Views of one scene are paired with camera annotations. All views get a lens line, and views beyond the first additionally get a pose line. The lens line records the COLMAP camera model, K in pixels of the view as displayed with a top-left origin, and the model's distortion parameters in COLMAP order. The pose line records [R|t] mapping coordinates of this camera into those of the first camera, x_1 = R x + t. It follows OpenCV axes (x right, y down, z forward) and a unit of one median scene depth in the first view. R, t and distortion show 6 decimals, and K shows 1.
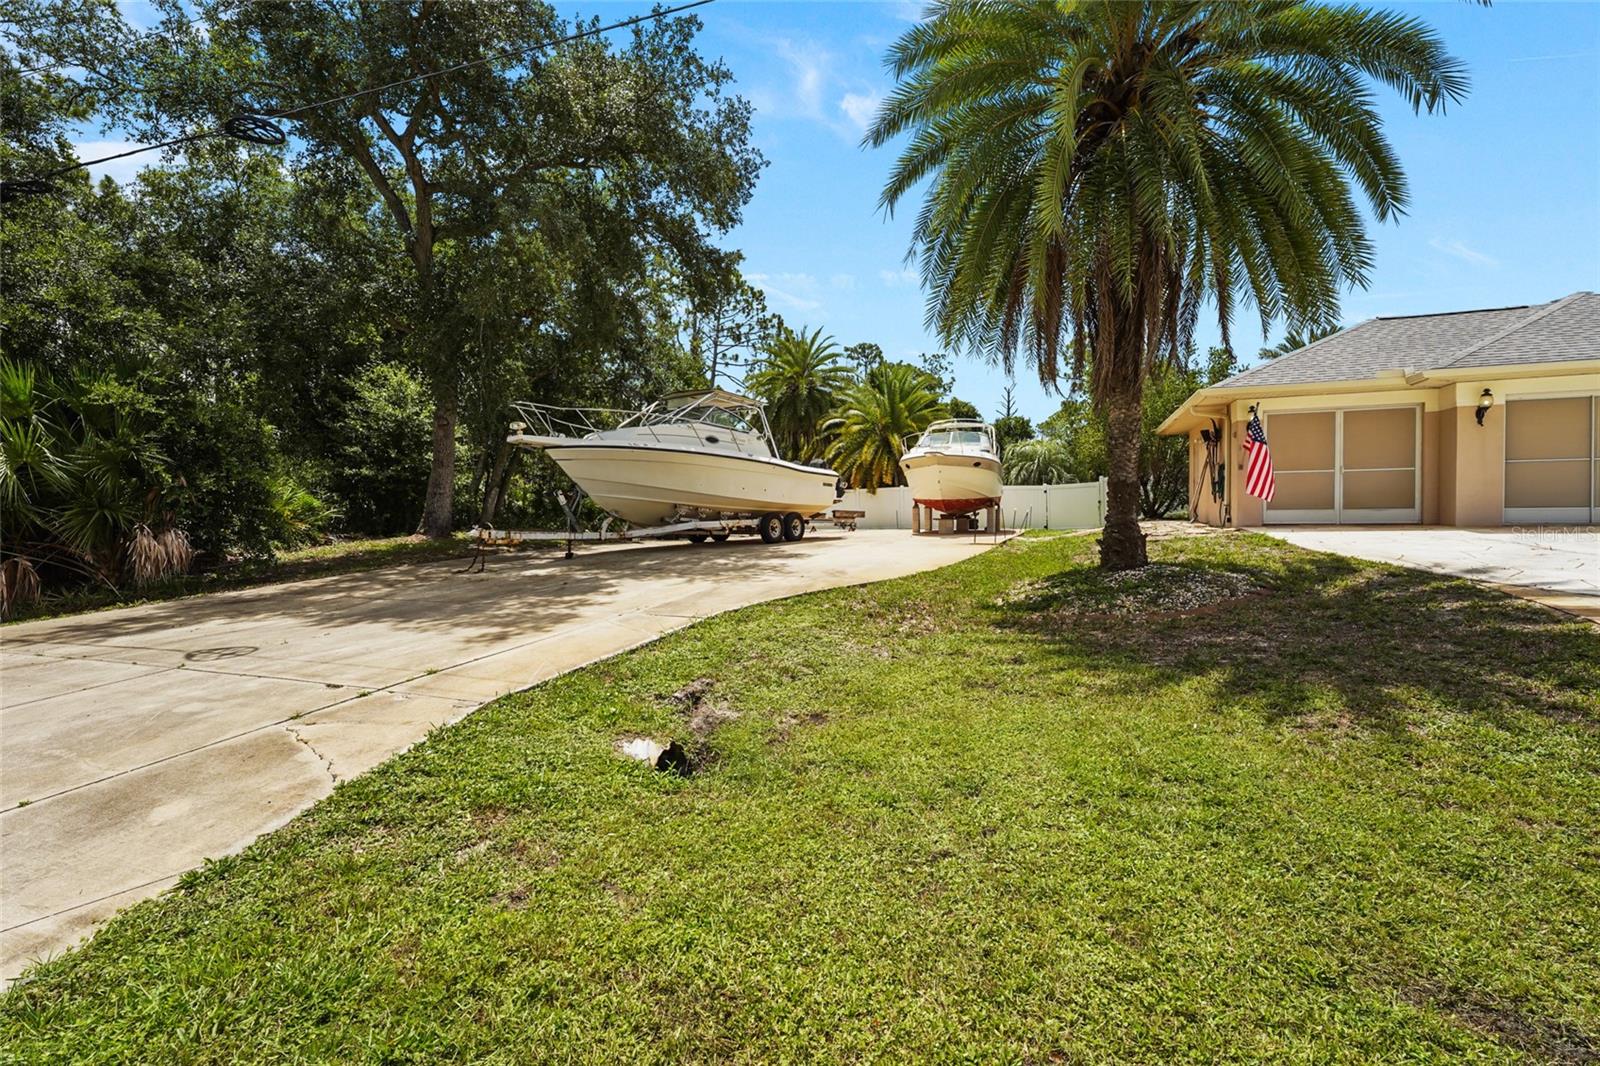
lens RADIAL K [[732.6, 0, 800.0], [0, 732.6, 533.0], [0, 0, 1]] dist [-0.000549, 0.000126]
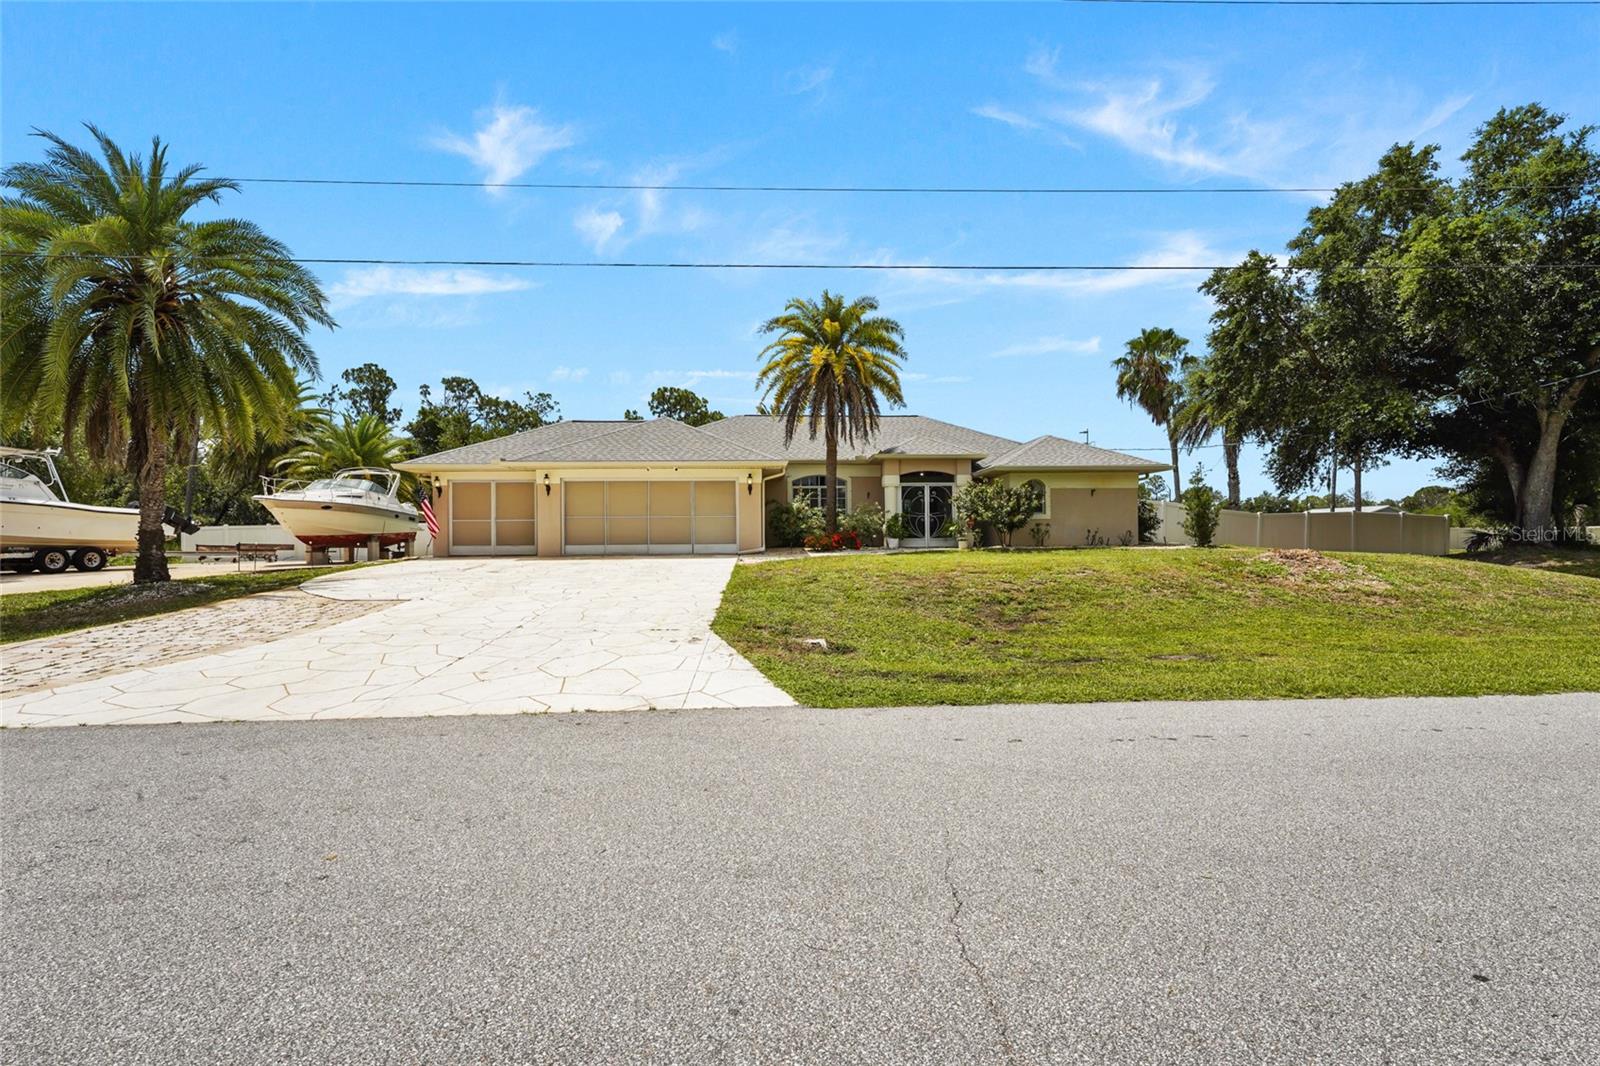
lens RADIAL K [[732.6, 0, 800.0], [0, 732.6, 533.0], [0, 0, 1]] dist [-0.000549, 0.000126]
pose [[0.918665, 0.008834, 0.394938, 0.719599], [0.007399, 0.999190, -0.039560, 0.006698], [-0.394968, 0.039265, 0.917856, -0.666477]]
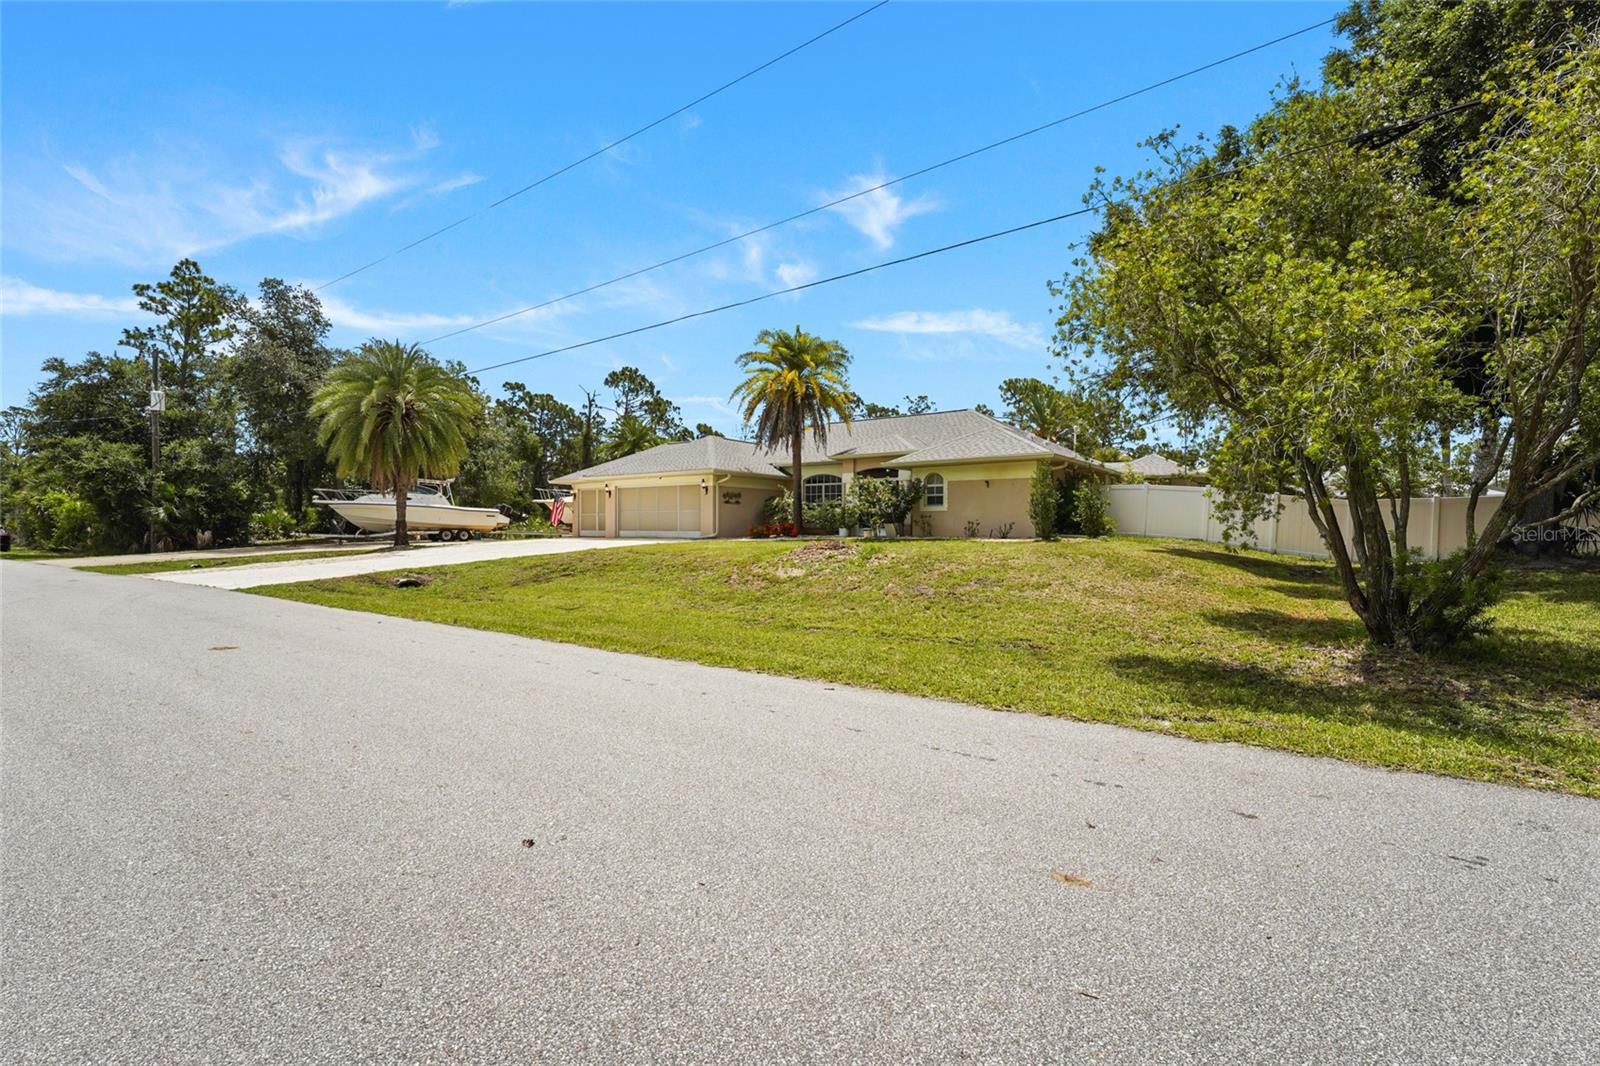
lens RADIAL K [[732.6, 0, 800.0], [0, 732.6, 533.0], [0, 0, 1]] dist [-0.000549, 0.000126]
pose [[0.958200, 0.016429, -0.285626, 2.046341], [-0.022111, 0.999616, -0.016681, 0.001029], [0.285242, 0.022299, 0.958196, -1.093585]]
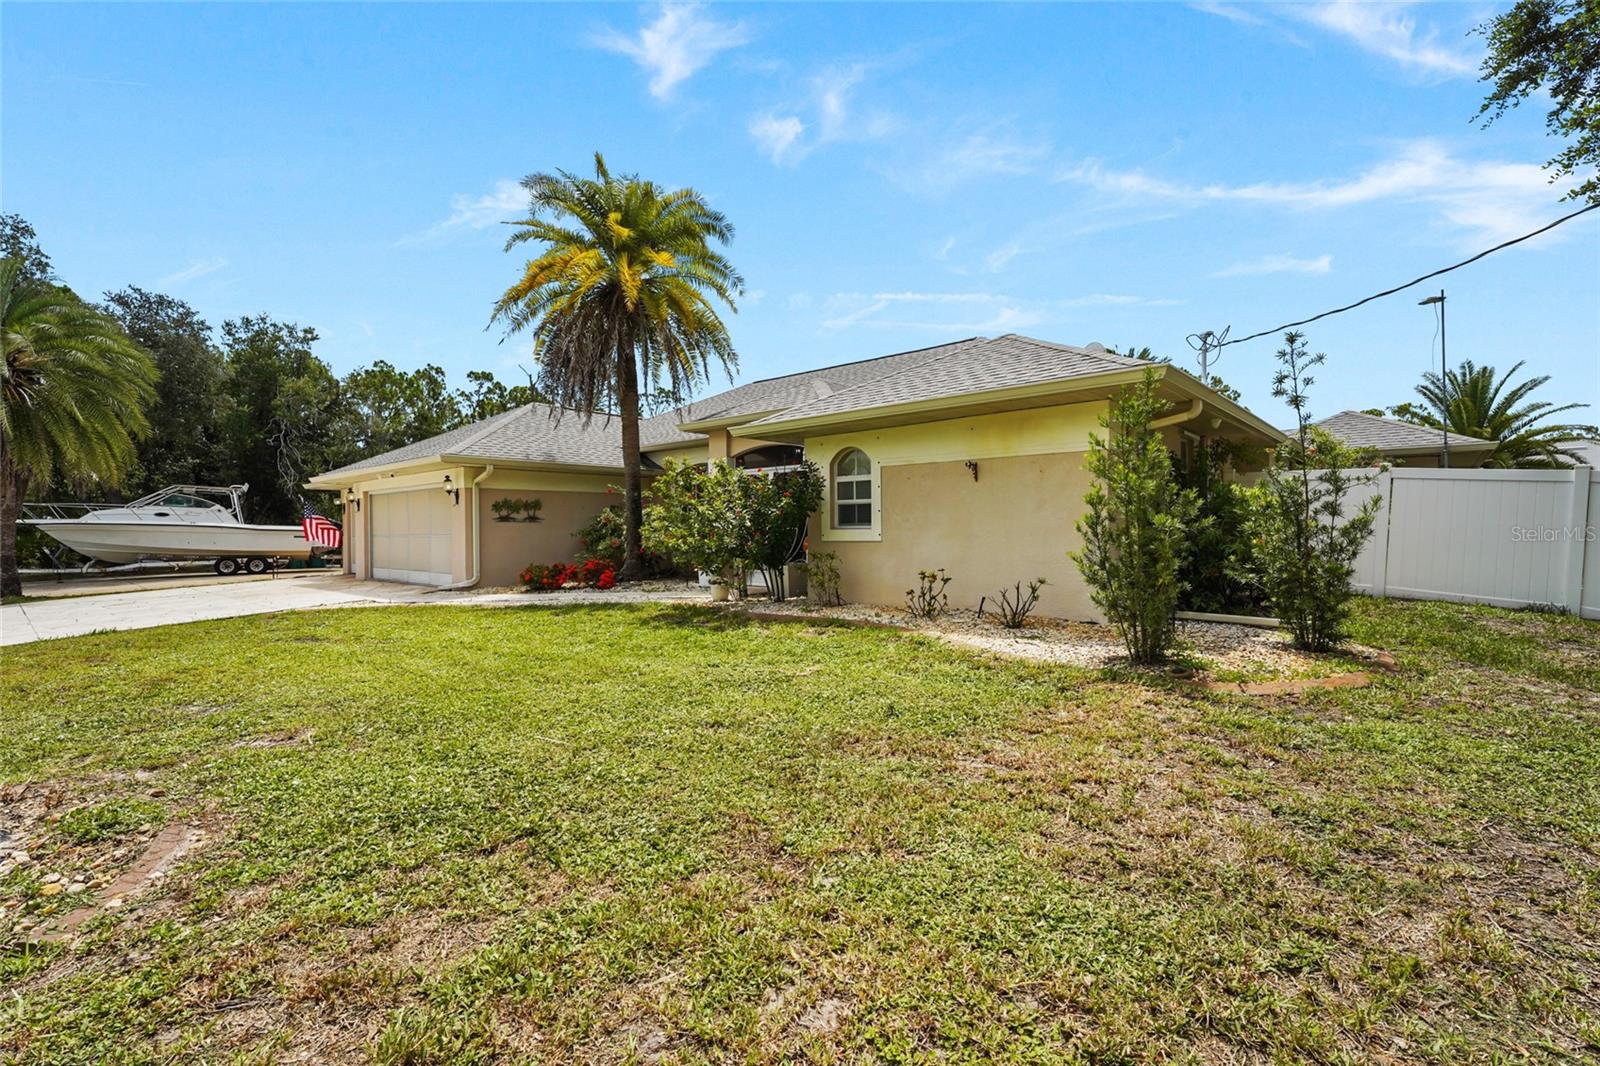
lens RADIAL K [[732.6, 0, 800.0], [0, 732.6, 533.0], [0, 0, 1]] dist [-0.000549, 0.000126]
pose [[0.928022, 0.005307, -0.372488, 2.071463], [-0.012591, 0.999774, -0.017126, -0.080765], [0.372313, 0.020583, 0.927879, -0.031419]]
